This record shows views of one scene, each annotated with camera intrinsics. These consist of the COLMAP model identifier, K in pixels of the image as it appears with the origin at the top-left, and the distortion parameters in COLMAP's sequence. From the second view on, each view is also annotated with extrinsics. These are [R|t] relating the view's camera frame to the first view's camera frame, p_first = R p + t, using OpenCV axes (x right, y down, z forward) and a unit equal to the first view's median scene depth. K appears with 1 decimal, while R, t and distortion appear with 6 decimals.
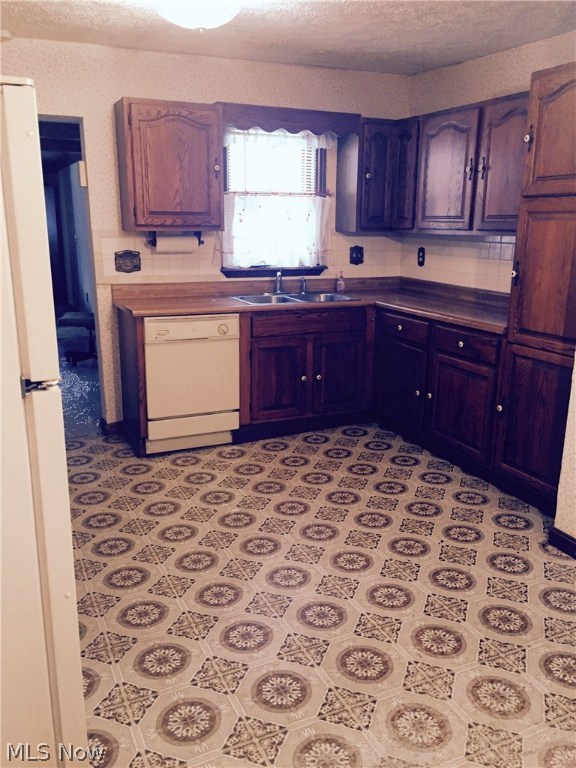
lens RADIAL K [[643.6, 0, 290.0], [0, 643.6, 388.1], [0, 0, 1]] dist [0.063352, -0.076482]
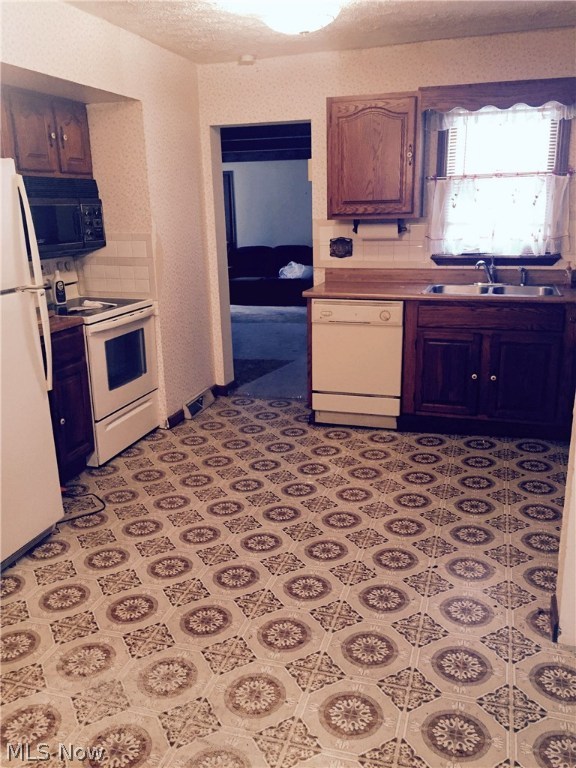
lens RADIAL K [[643.6, 0, 287.8], [0, 643.6, 385.8], [0, 0, 1]] dist [0.063352, -0.076482]
pose [[0.747972, 0.155096, -0.645355, 0.437556], [-0.141209, 0.987240, 0.073598, -0.033456], [0.648535, 0.036080, 0.760329, 0.124474]]
